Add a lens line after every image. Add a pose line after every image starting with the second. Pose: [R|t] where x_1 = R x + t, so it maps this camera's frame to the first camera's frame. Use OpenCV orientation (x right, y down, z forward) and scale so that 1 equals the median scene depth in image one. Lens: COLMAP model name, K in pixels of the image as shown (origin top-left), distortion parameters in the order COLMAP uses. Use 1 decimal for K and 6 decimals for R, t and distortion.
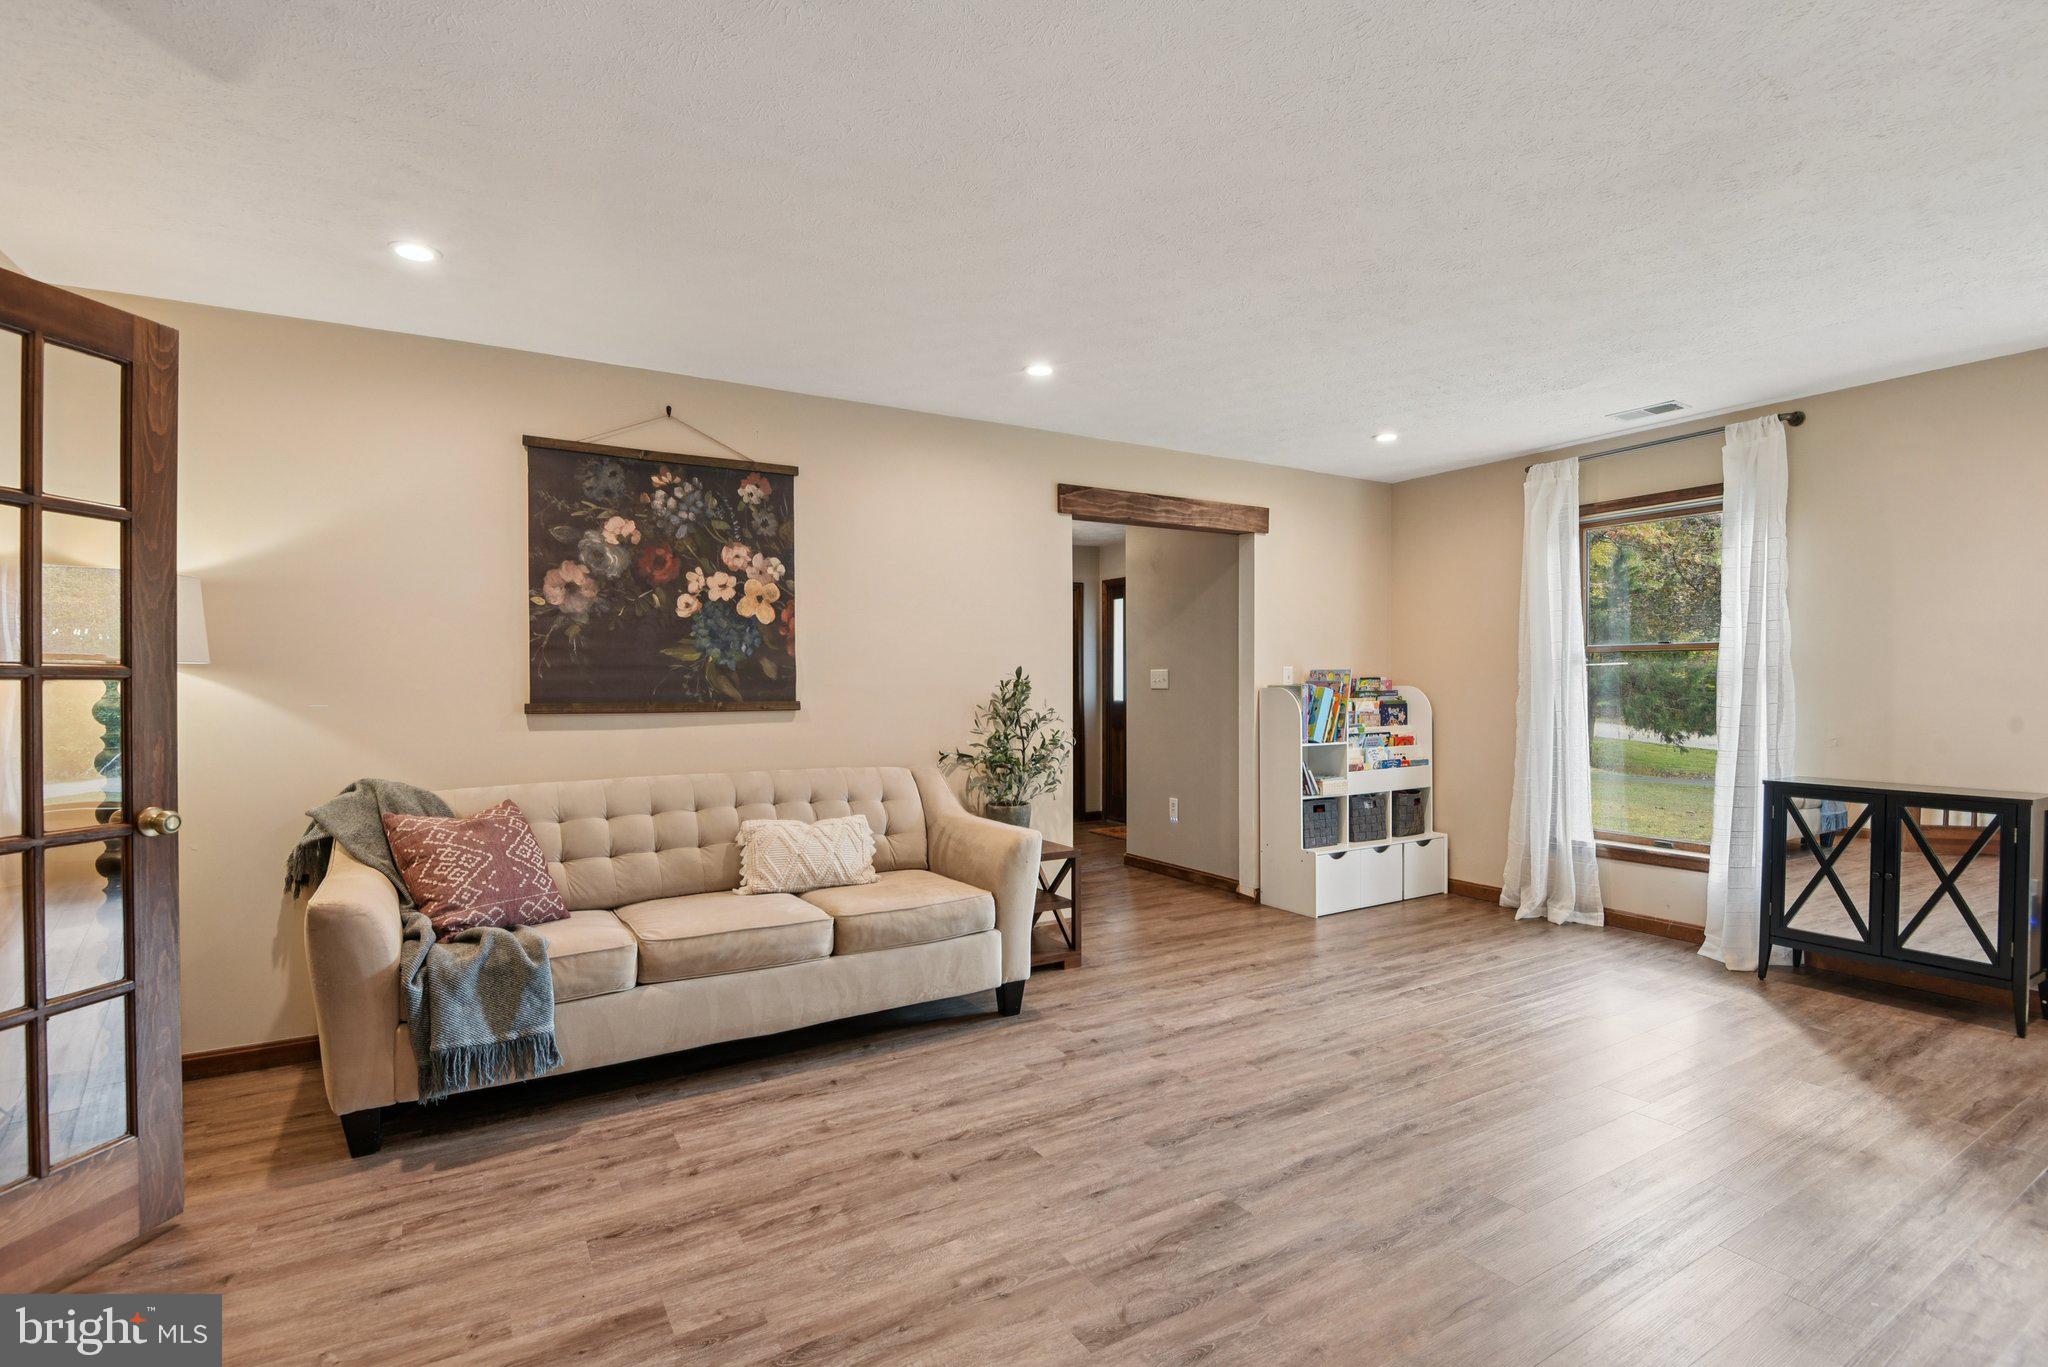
lens RADIAL K [[958.3, 0, 1021.7], [0, 958.3, 682.9], [0, 0, 1]] dist [-0.013279, -0.005241]
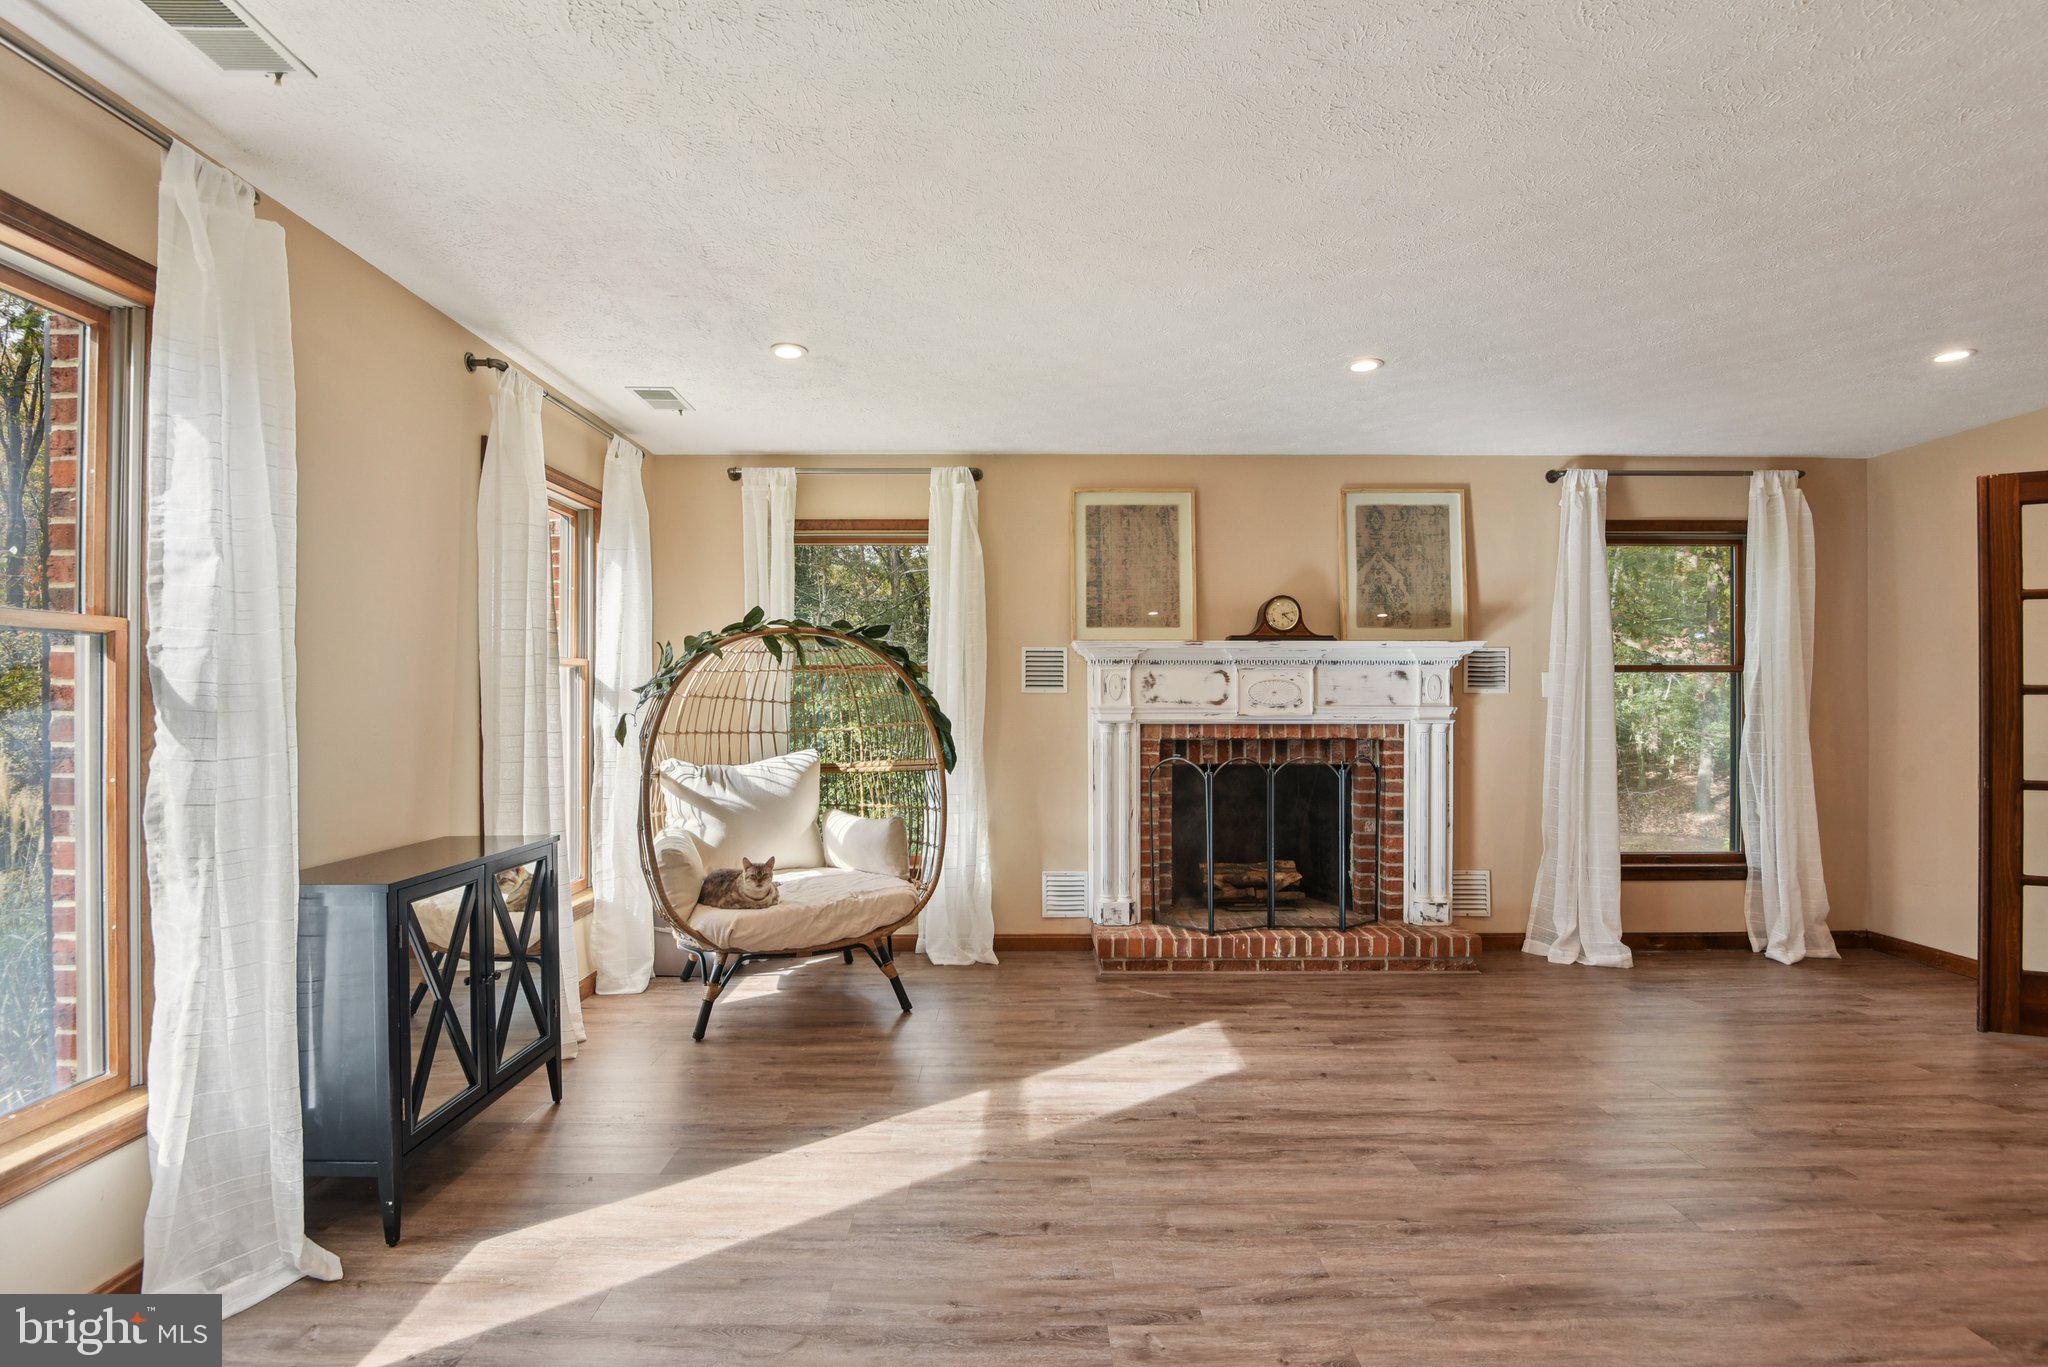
lens RADIAL K [[958.3, 0, 1024.4], [0, 958.3, 691.0], [0, 0, 1]] dist [-0.013279, -0.005241]
pose [[-0.861467, 0.010718, 0.507701, 0.243855], [0.006257, 0.999925, -0.010491, -0.003726], [-0.507775, -0.005861, -0.861470, 1.720689]]
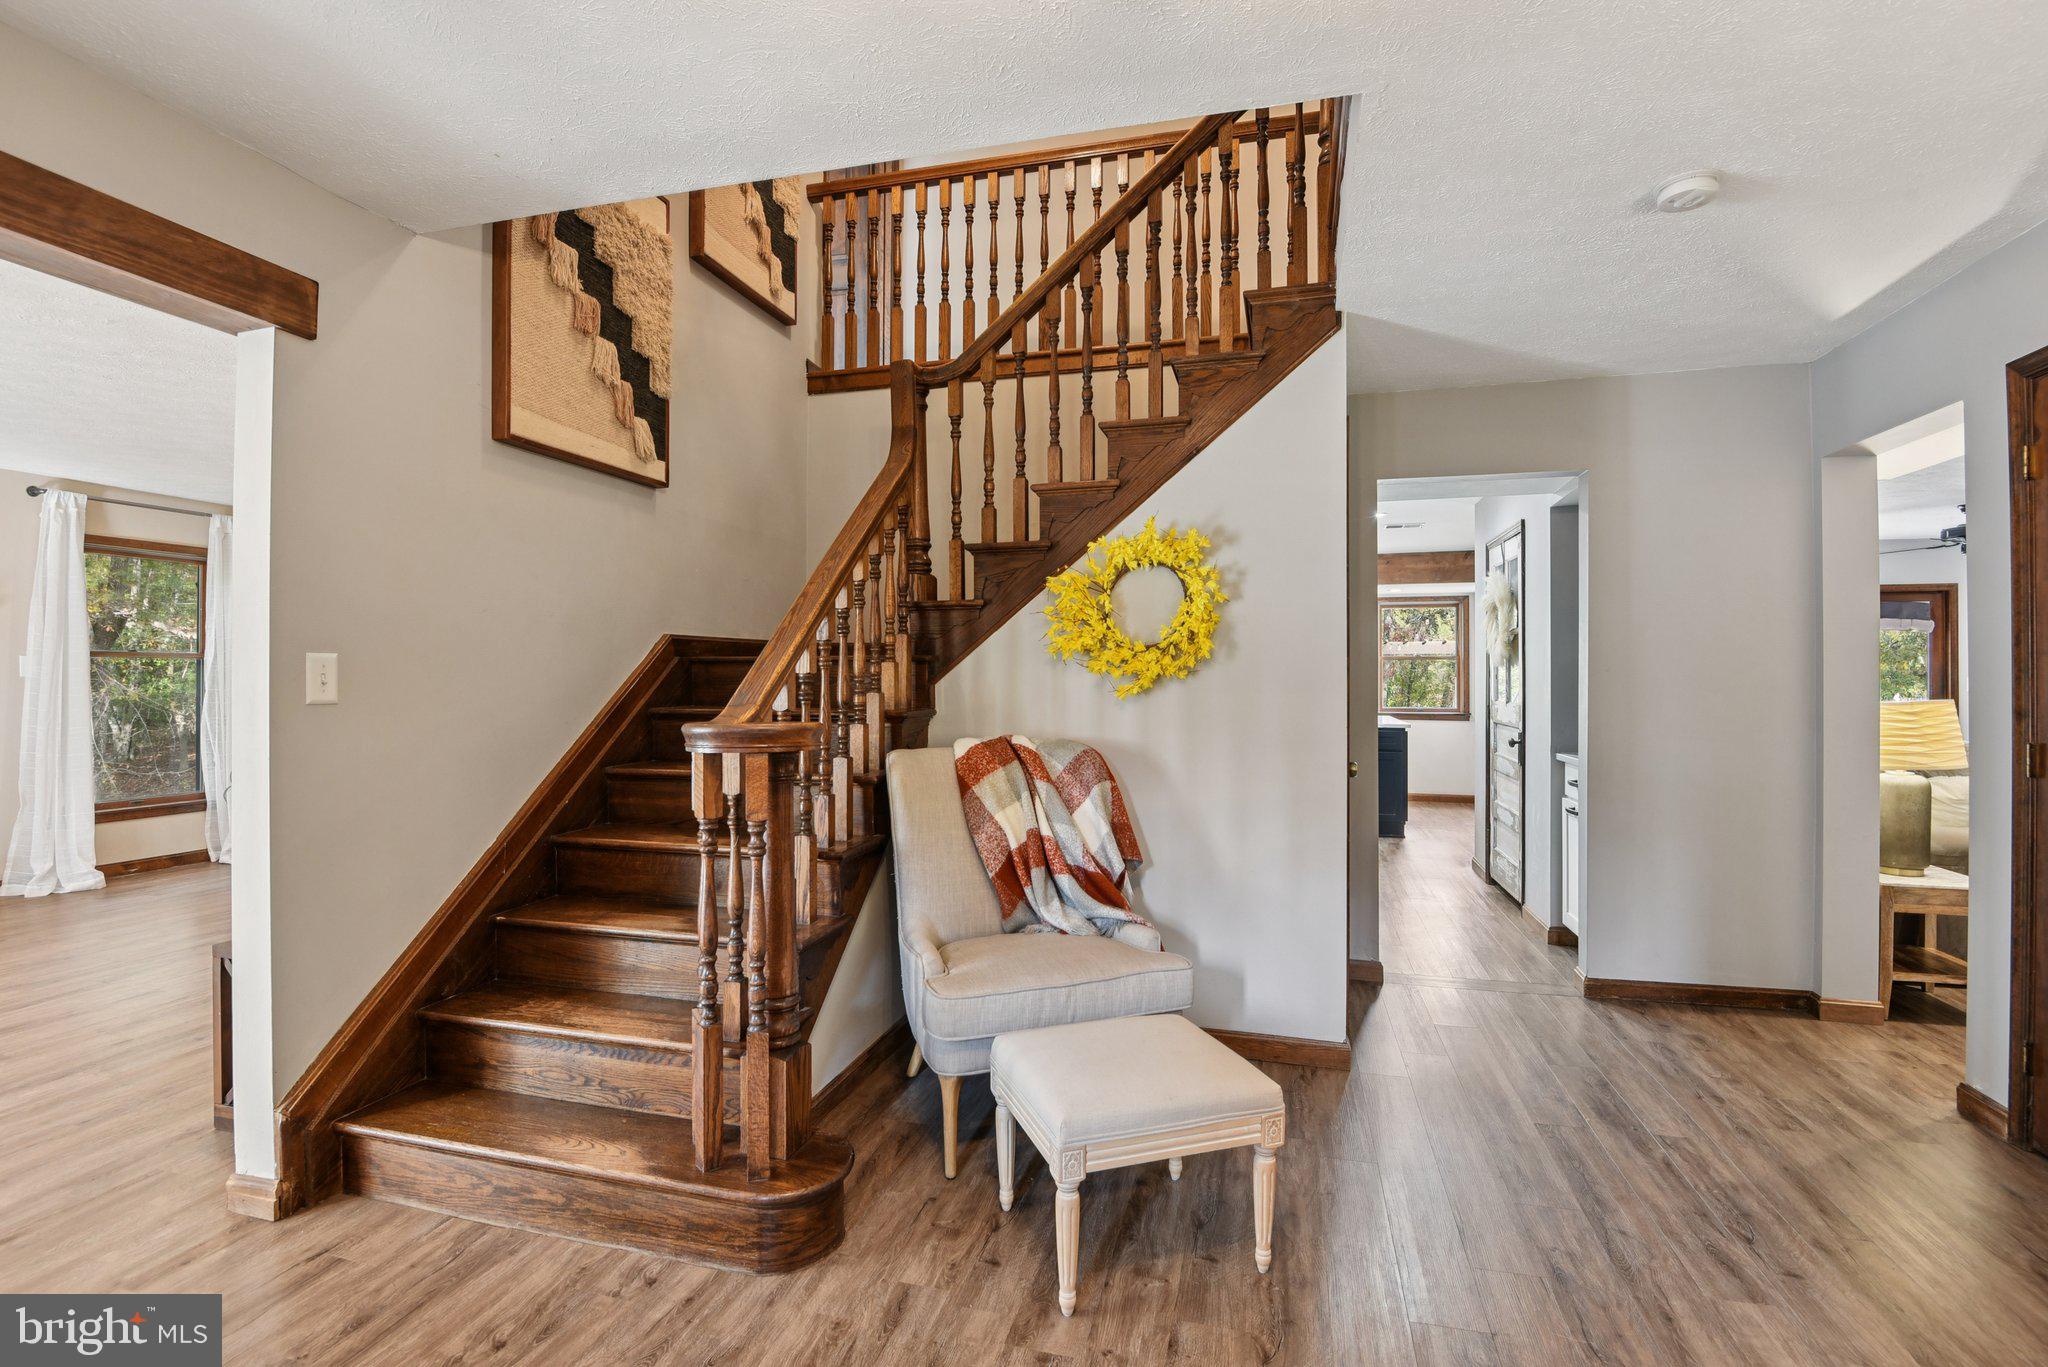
lens RADIAL K [[958.3, 0, 1018.4], [0, 958.3, 676.6], [0, 0, 1]] dist [-0.013279, -0.005241]
pose [[-0.724275, 0.003455, -0.689503, 0.146283], [0.001417, 0.999993, 0.003523, -0.009160], [0.689510, 0.001575, -0.724275, 2.696723]]
